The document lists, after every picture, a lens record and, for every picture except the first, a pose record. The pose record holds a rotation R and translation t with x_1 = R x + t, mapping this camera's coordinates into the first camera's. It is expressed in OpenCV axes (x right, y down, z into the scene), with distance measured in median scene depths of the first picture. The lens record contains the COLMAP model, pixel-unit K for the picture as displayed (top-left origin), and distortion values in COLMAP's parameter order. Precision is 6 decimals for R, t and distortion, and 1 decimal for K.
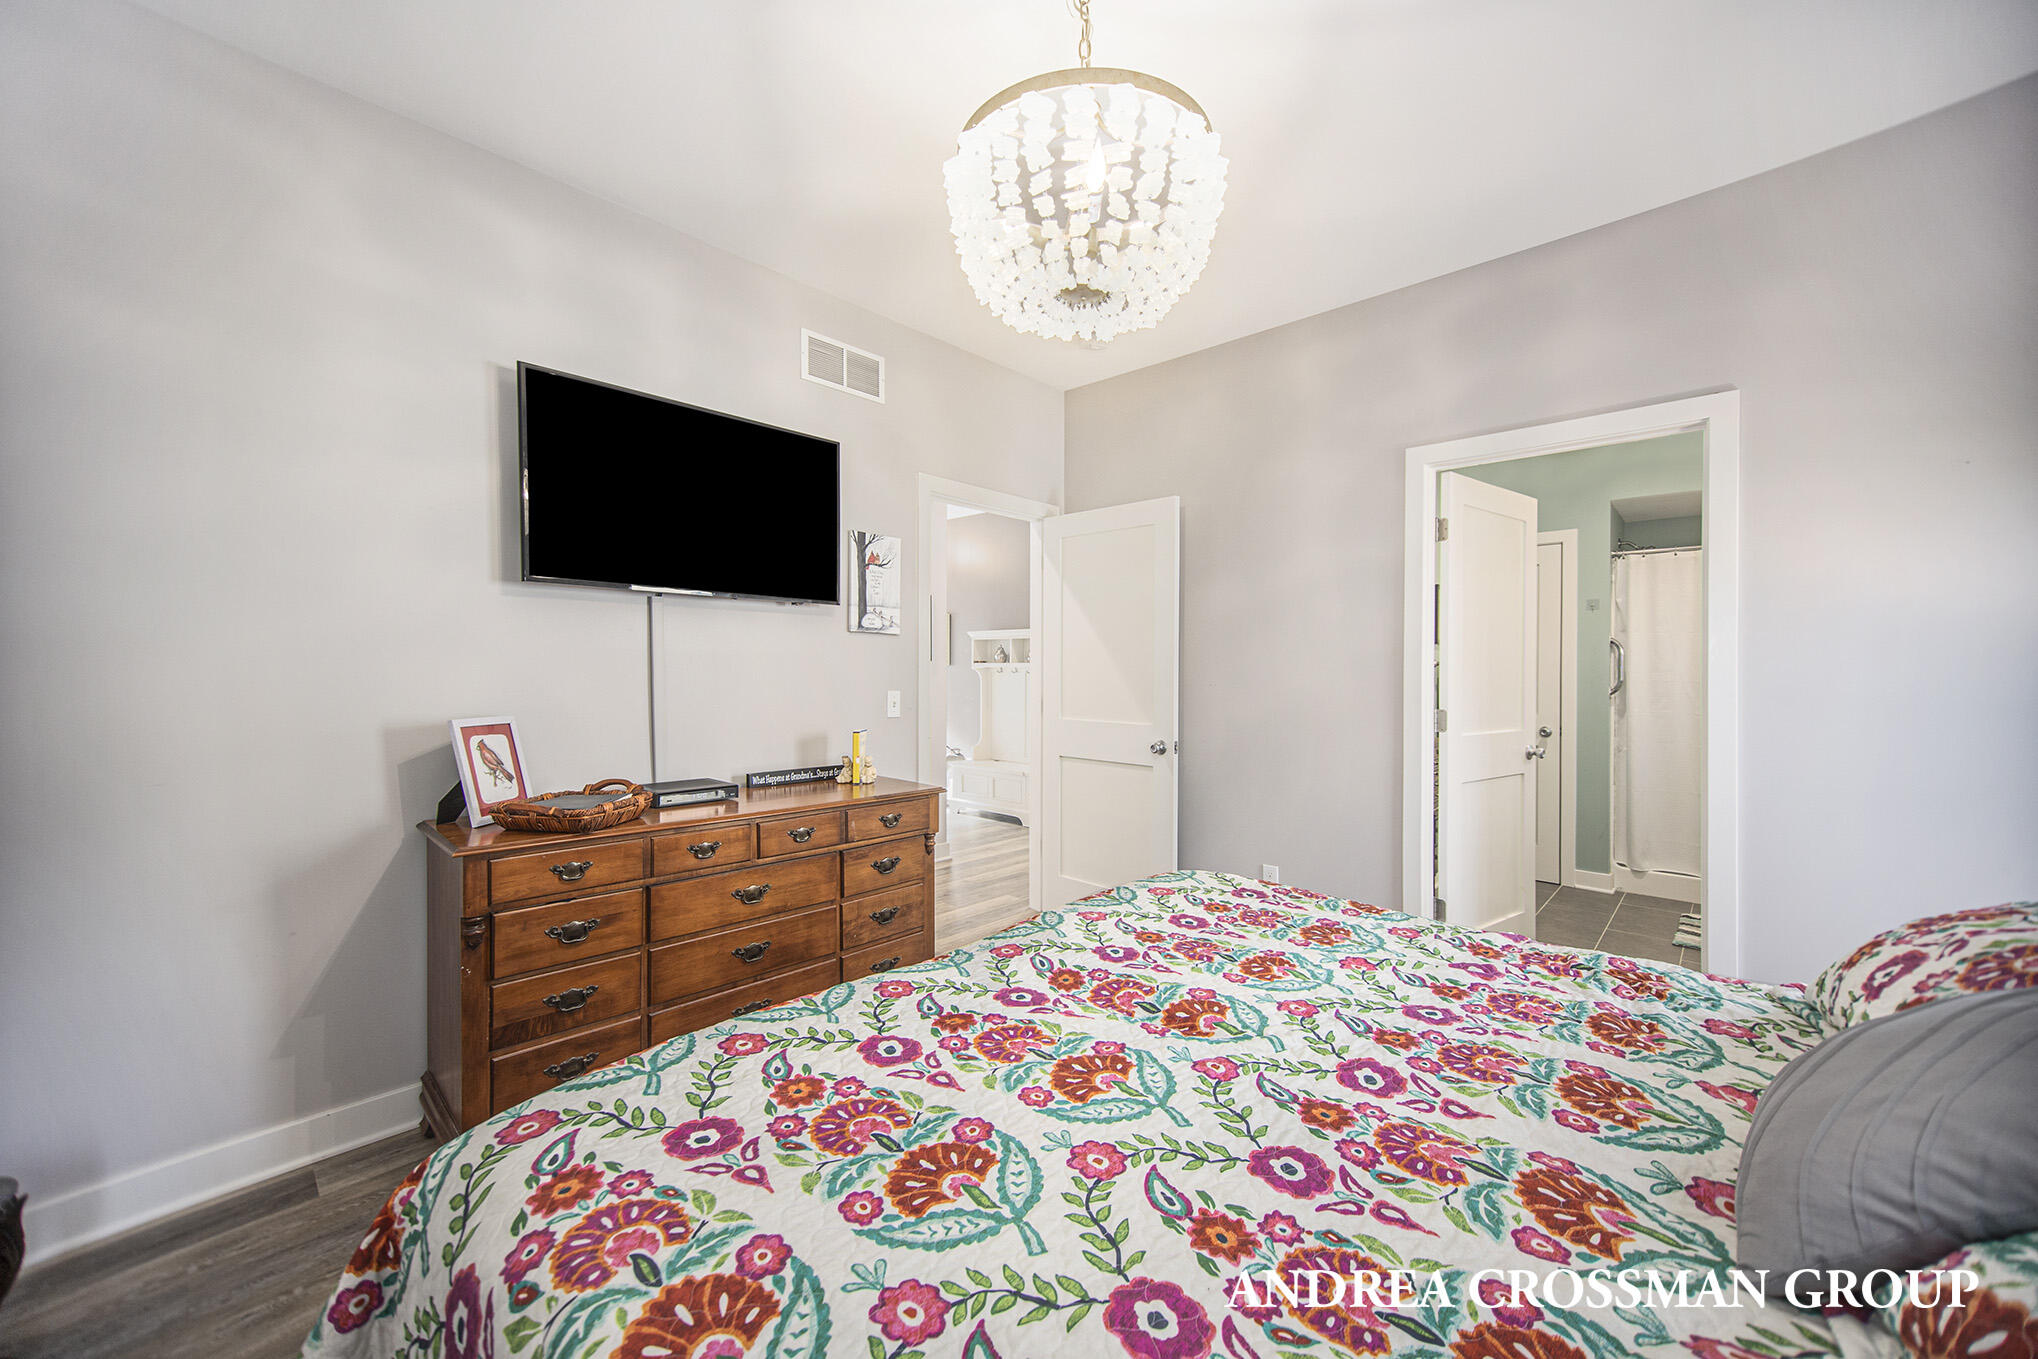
lens RADIAL K [[776.8, 0, 1019.1], [0, 776.8, 682.2], [0, 0, 1]] dist [-0.011301, 0.005403]
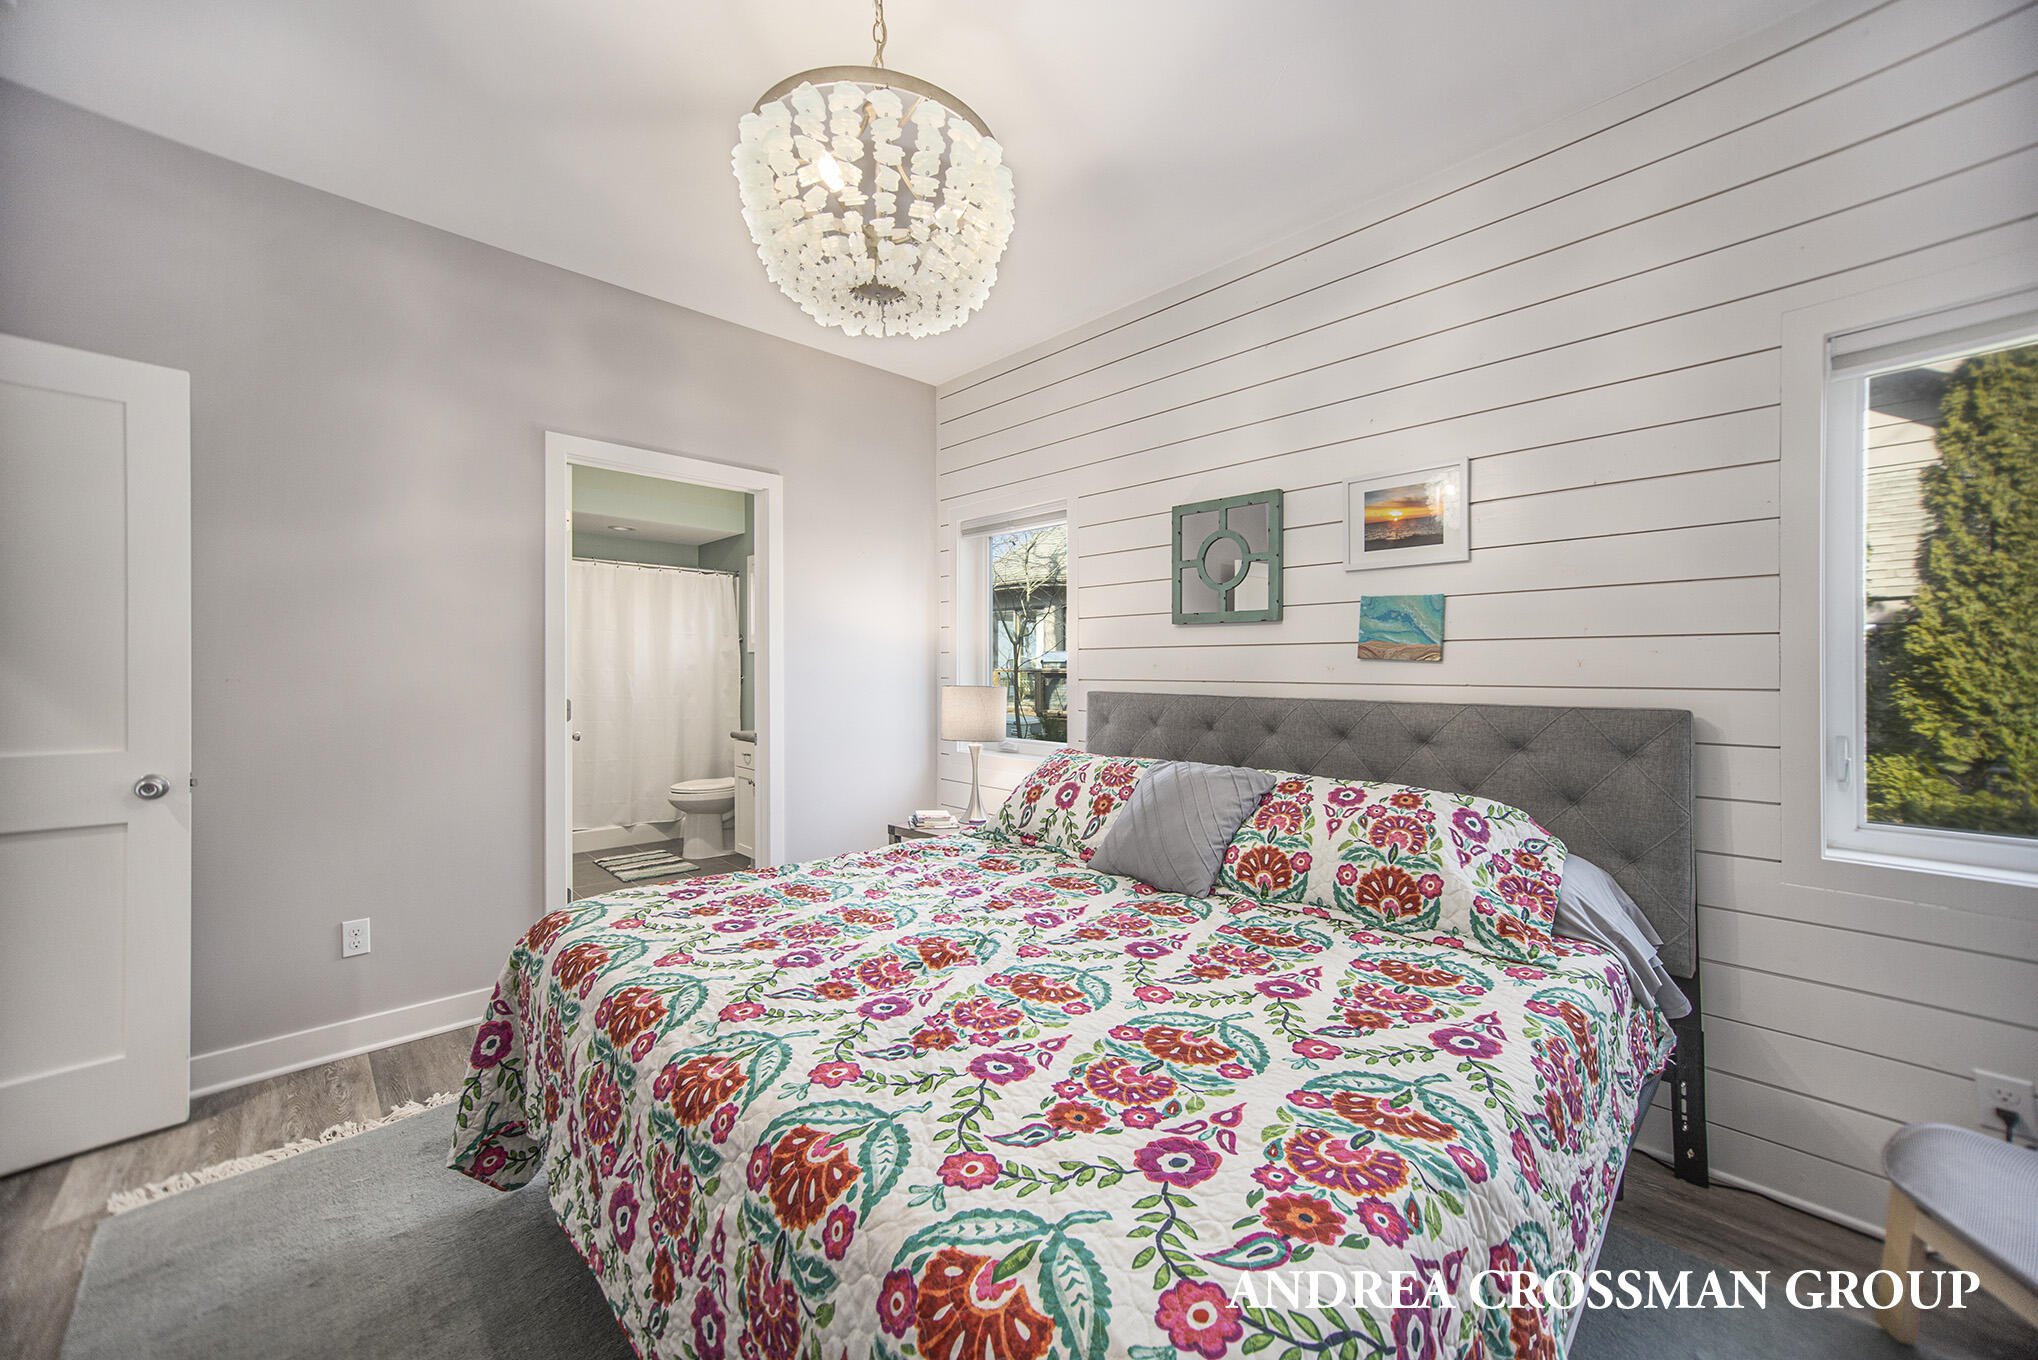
lens RADIAL K [[776.8, 0, 1019.6], [0, 776.8, 663.1], [0, 0, 1]] dist [-0.011301, 0.005403]
pose [[0.059963, 0.001797, 0.998199, -1.006107], [0.008009, 0.999965, -0.002281, -0.012800], [-0.998168, 0.008132, 0.059947, 0.834083]]
